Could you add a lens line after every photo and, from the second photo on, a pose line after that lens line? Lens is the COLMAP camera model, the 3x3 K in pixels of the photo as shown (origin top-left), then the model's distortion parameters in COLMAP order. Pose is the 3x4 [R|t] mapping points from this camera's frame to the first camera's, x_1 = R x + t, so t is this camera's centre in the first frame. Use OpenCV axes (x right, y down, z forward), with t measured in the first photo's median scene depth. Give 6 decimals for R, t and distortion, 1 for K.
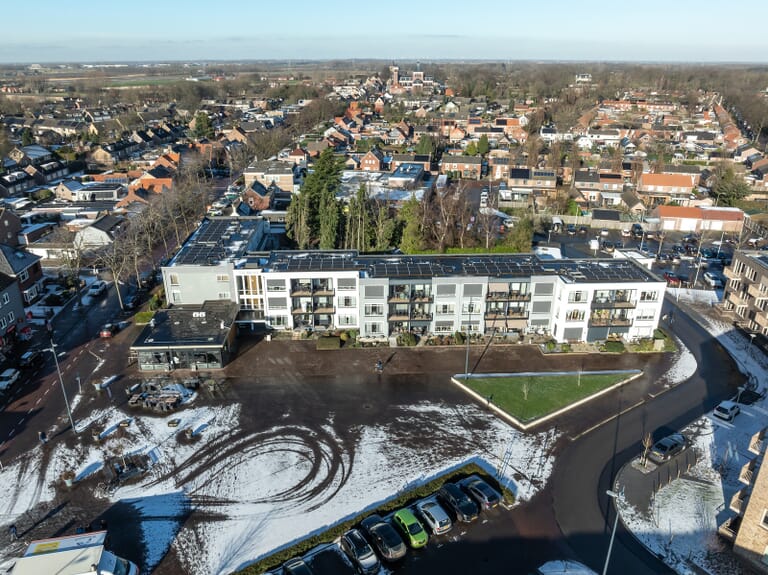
lens RADIAL K [[561.1, 0, 374.5], [0, 561.1, 290.7], [0, 0, 1]] dist [-0.047338, 0.015104]
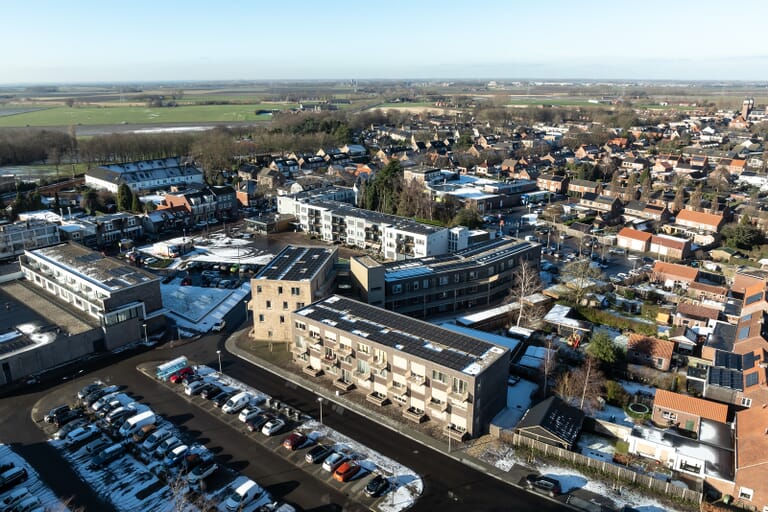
lens RADIAL K [[559.7, 0, 381.5], [0, 559.7, 251.9], [0, 0, 1]] dist [-0.034865, -0.006920]
pose [[0.742027, 0.199212, -0.640086, 1.564583], [-0.256431, 0.966556, 0.003547, 0.067373], [0.619386, 0.161506, 0.768295, -0.544046]]
